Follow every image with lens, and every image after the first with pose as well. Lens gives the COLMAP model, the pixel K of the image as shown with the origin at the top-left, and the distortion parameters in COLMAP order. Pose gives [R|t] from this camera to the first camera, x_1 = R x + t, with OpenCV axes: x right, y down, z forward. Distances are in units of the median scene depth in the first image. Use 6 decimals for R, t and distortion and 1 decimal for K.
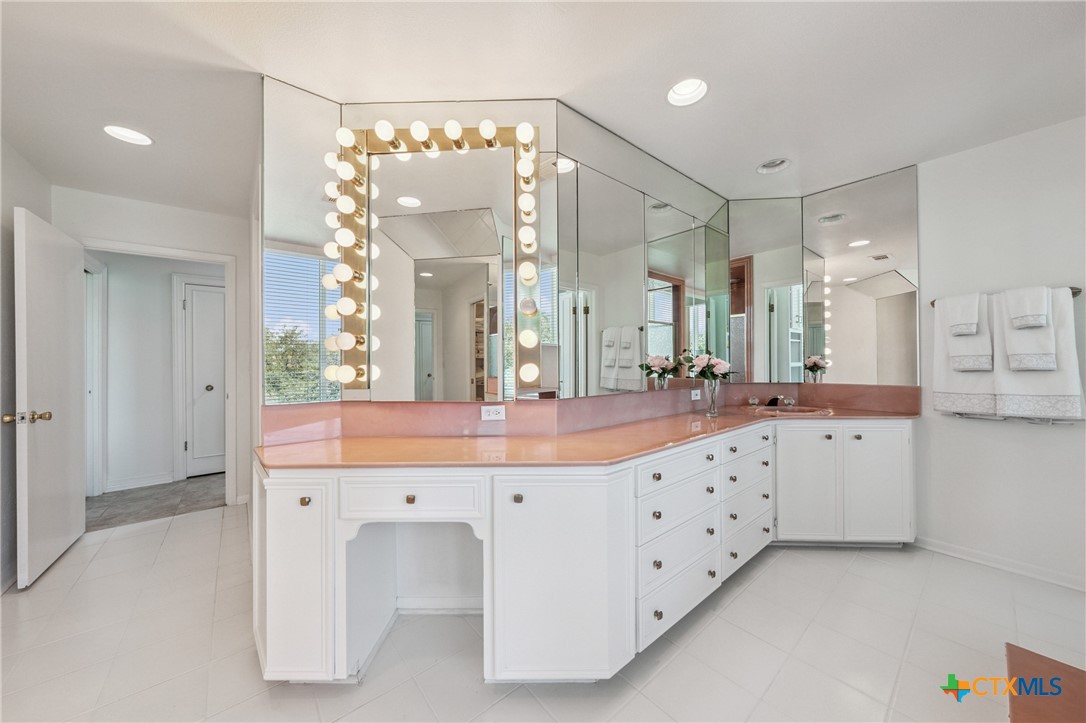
lens RADIAL K [[368.8, 0, 556.8], [0, 368.8, 359.8], [0, 0, 1]] dist [-0.001109, -0.000147]
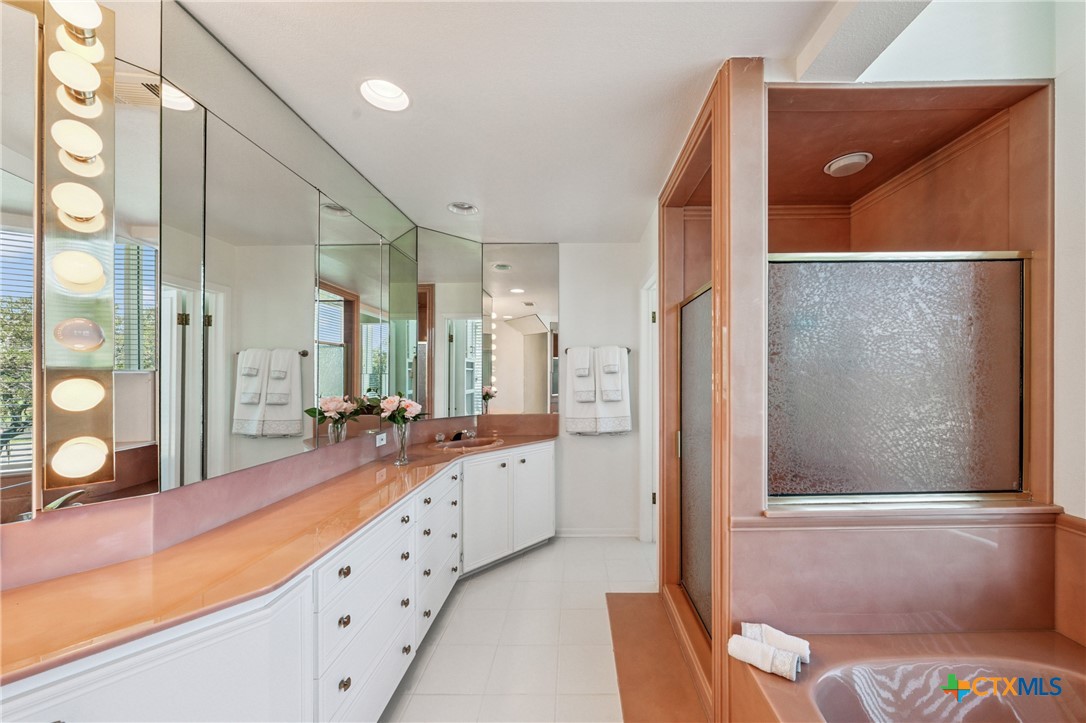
lens RADIAL K [[374.2, 0, 544.3], [0, 374.2, 353.7], [0, 0, 1]] dist [-0.006085, 0.000084]
pose [[0.660318, 0.006954, 0.750954, -0.033859], [-0.005559, 0.999975, -0.004371, -0.113640], [-0.750965, -0.001288, 0.660341, 0.140201]]
